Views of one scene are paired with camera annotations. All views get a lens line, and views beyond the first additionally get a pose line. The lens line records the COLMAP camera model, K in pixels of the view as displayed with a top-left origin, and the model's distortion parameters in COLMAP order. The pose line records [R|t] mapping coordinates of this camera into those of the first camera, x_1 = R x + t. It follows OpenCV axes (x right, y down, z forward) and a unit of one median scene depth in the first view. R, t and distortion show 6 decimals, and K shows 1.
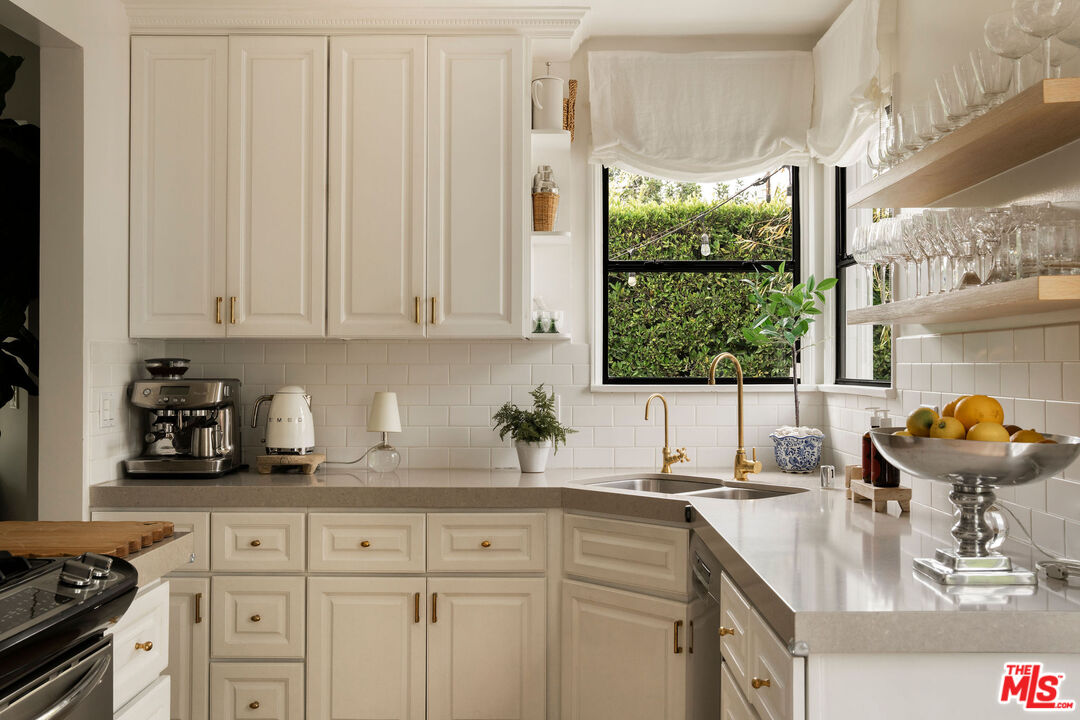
lens RADIAL K [[1041.4, 0, 563.6], [0, 1041.4, 353.0], [0, 0, 1]] dist [-0.071906, -0.004541]
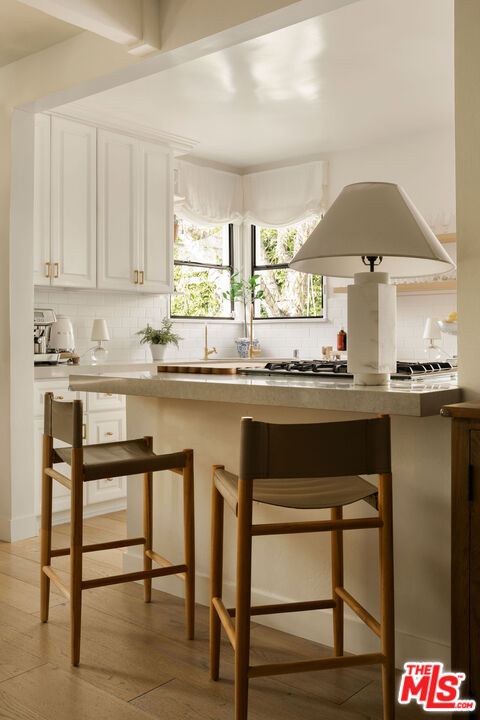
lens RADIAL K [[694.3, 0, 239.4], [0, 694.3, 335.9], [0, 0, 1]] dist [-0.071906, -0.004541]
pose [[0.682048, 0.003727, 0.731298, -0.922011], [-0.014665, 0.999856, 0.008581, 0.054140], [-0.731161, -0.016577, 0.682004, -0.041411]]
